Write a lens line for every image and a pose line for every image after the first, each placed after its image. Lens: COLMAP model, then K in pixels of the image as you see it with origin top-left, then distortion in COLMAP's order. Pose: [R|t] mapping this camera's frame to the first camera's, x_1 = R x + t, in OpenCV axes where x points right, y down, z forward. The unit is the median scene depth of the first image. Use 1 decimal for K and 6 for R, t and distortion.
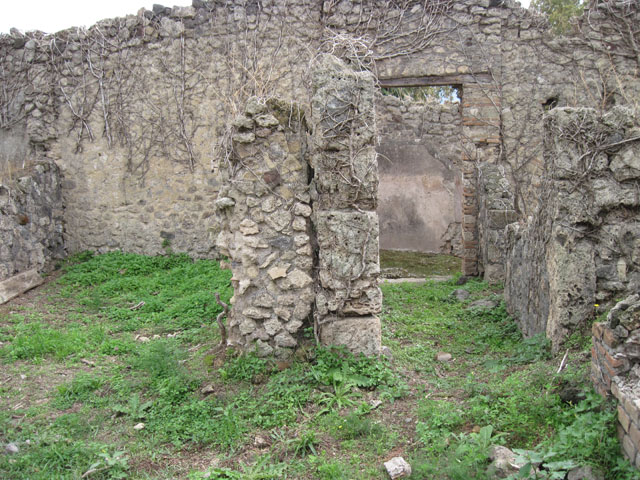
lens RADIAL K [[650.7, 0, 320.0], [0, 650.7, 240.7], [0, 0, 1]] dist [-0.110149, 0.000000]
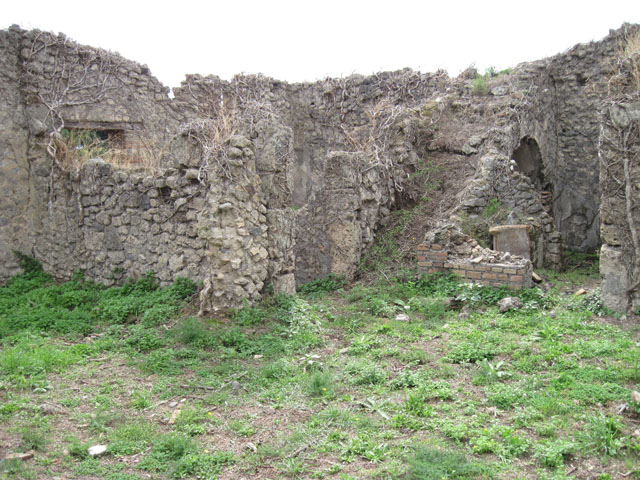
lens RADIAL K [[650.7, 0, 319.6], [0, 650.7, 239.8], [0, 0, 1]] dist [-0.110149, 0.000000]
pose [[0.481277, -0.071150, 0.873676, -1.307755], [0.136879, 0.990574, 0.005268, 0.035322], [-0.865815, 0.117052, 0.486480, 0.118659]]
